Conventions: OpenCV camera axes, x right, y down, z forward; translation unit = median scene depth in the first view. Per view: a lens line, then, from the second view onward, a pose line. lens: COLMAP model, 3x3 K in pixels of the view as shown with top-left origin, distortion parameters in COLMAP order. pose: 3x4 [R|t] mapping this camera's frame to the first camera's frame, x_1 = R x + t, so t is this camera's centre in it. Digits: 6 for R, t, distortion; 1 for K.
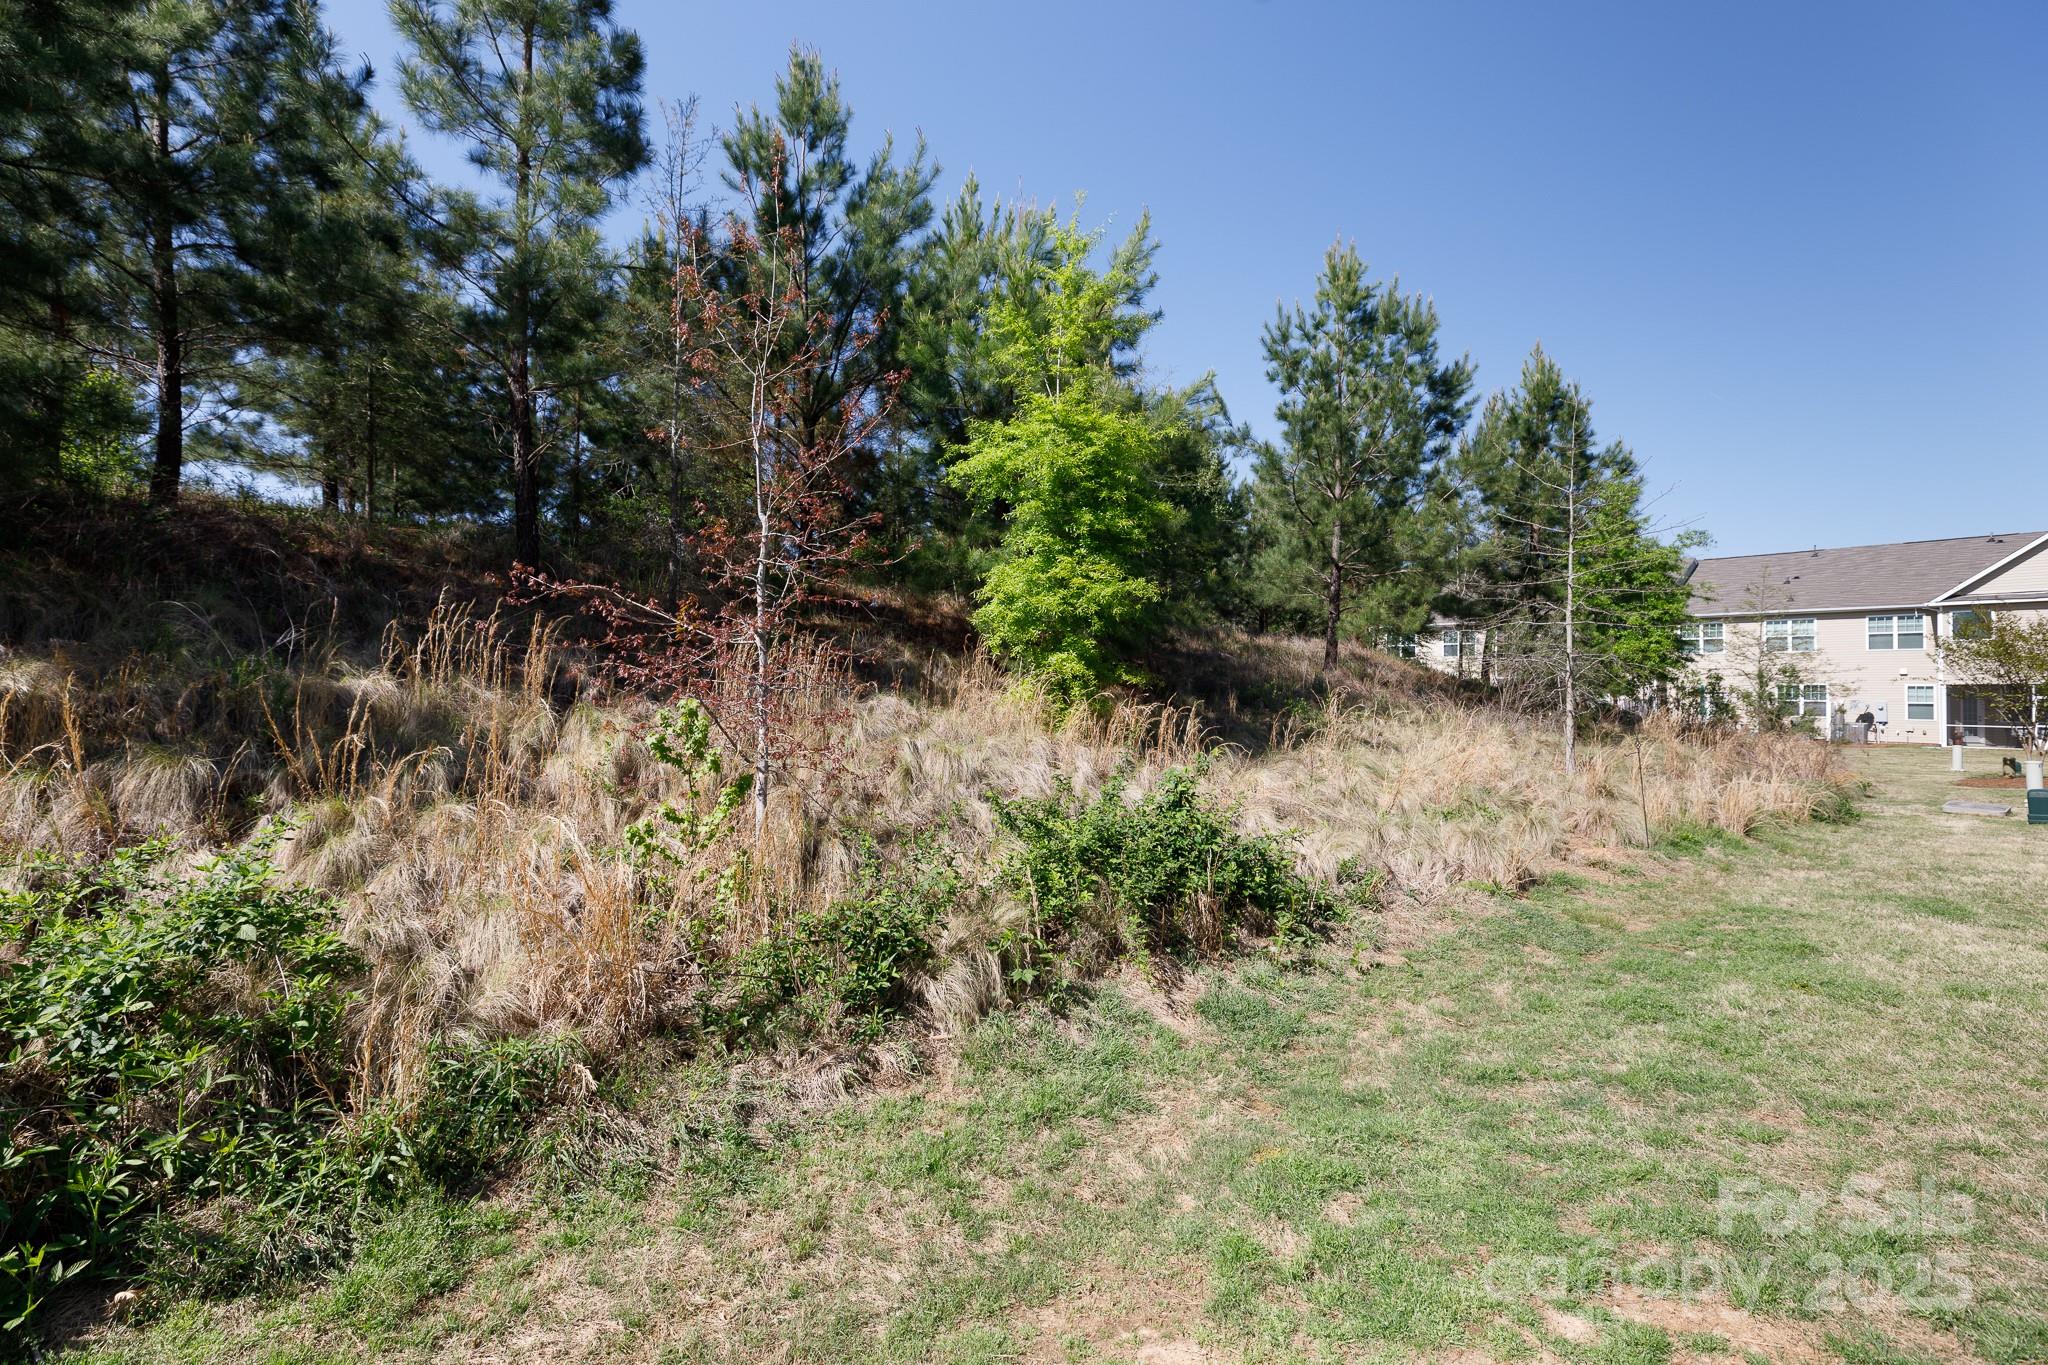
lens RADIAL K [[914.9, 0, 1026.4], [0, 914.9, 666.7], [0, 0, 1]] dist [0.004703, -0.000146]
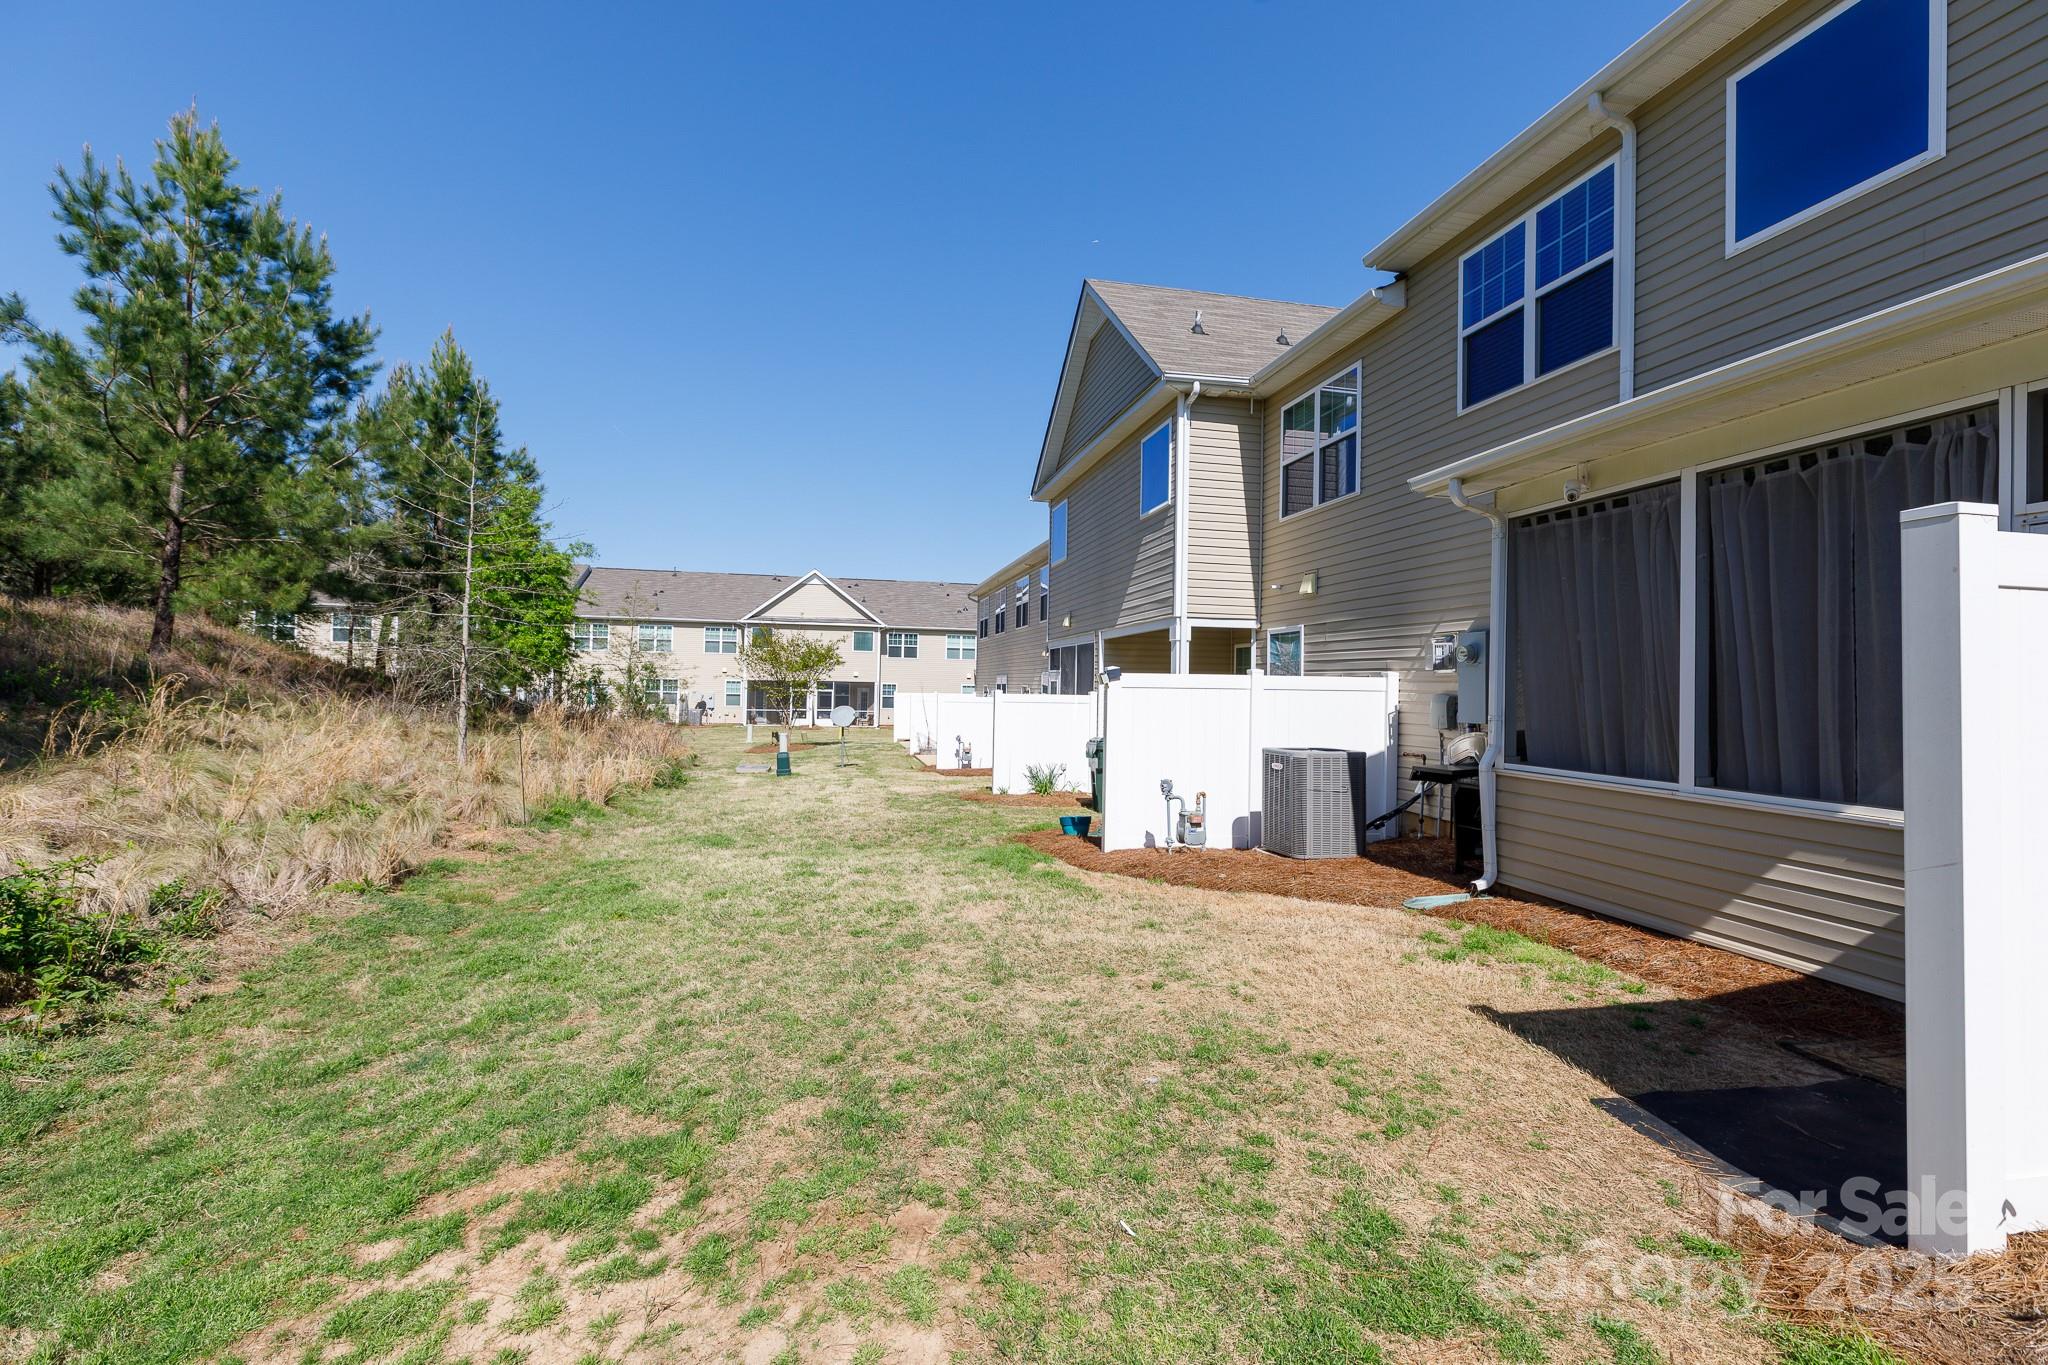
lens RADIAL K [[914.9, 0, 1020.7], [0, 914.9, 670.6], [0, 0, 1]] dist [0.004703, -0.000146]
pose [[0.479811, 0.022042, 0.877095, -0.004207], [-0.034686, 0.999379, -0.006140, -0.001450], [-0.876686, -0.027476, 0.480278, -0.026932]]
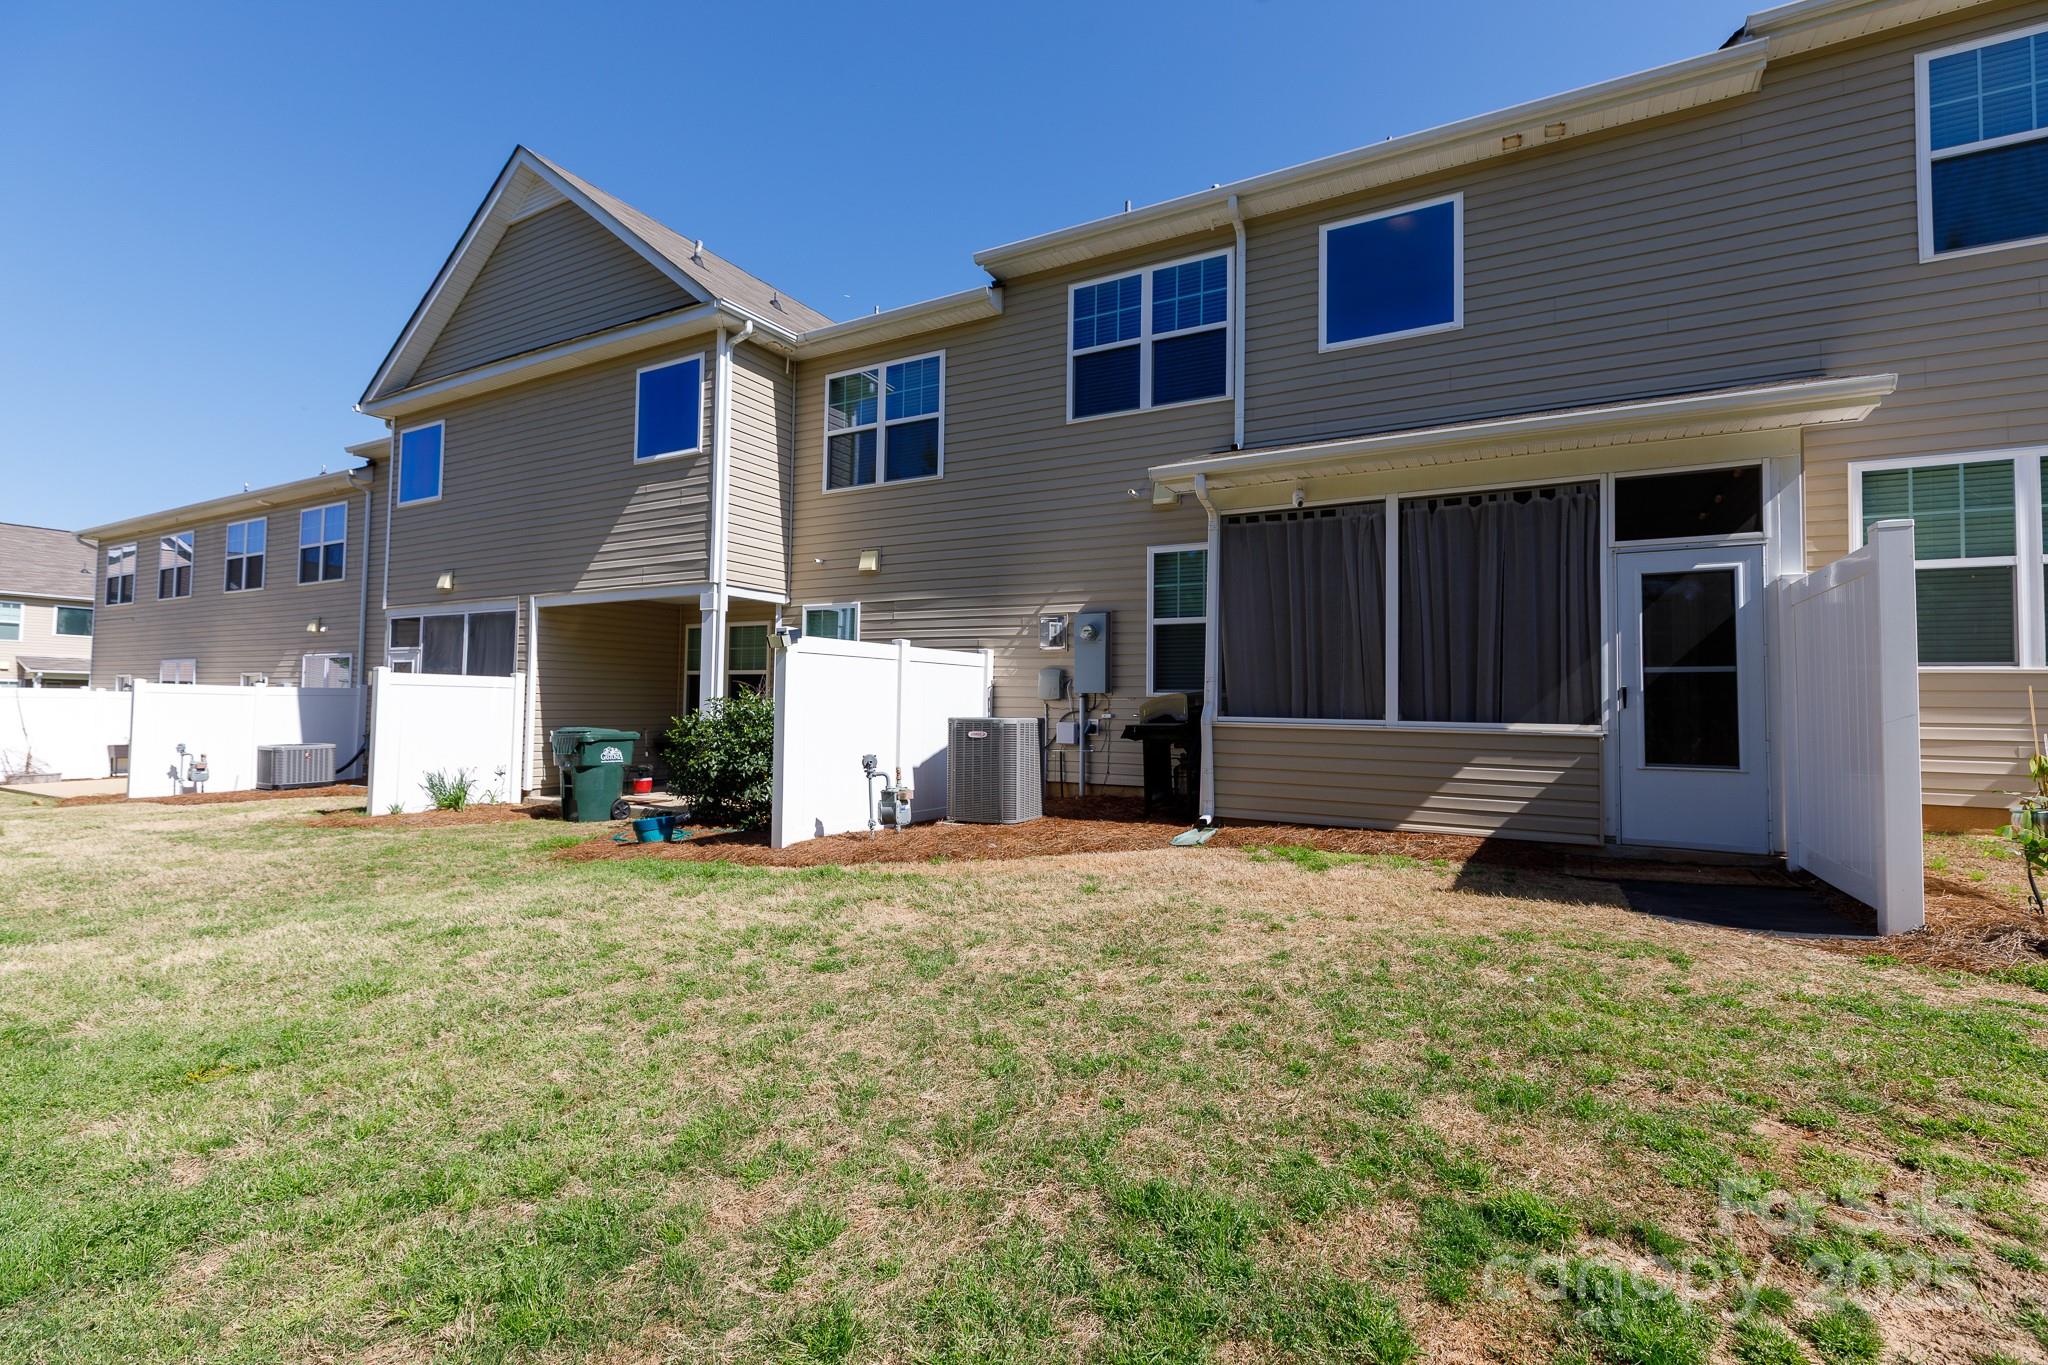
lens RADIAL K [[914.9, 0, 1021.6], [0, 914.9, 672.5], [0, 0, 1]] dist [0.004703, -0.000146]
pose [[-0.337841, 0.029537, 0.940740, 0.024592], [-0.035911, 0.998375, -0.044244, 0.026360], [-0.940518, -0.048731, -0.336231, 0.200981]]
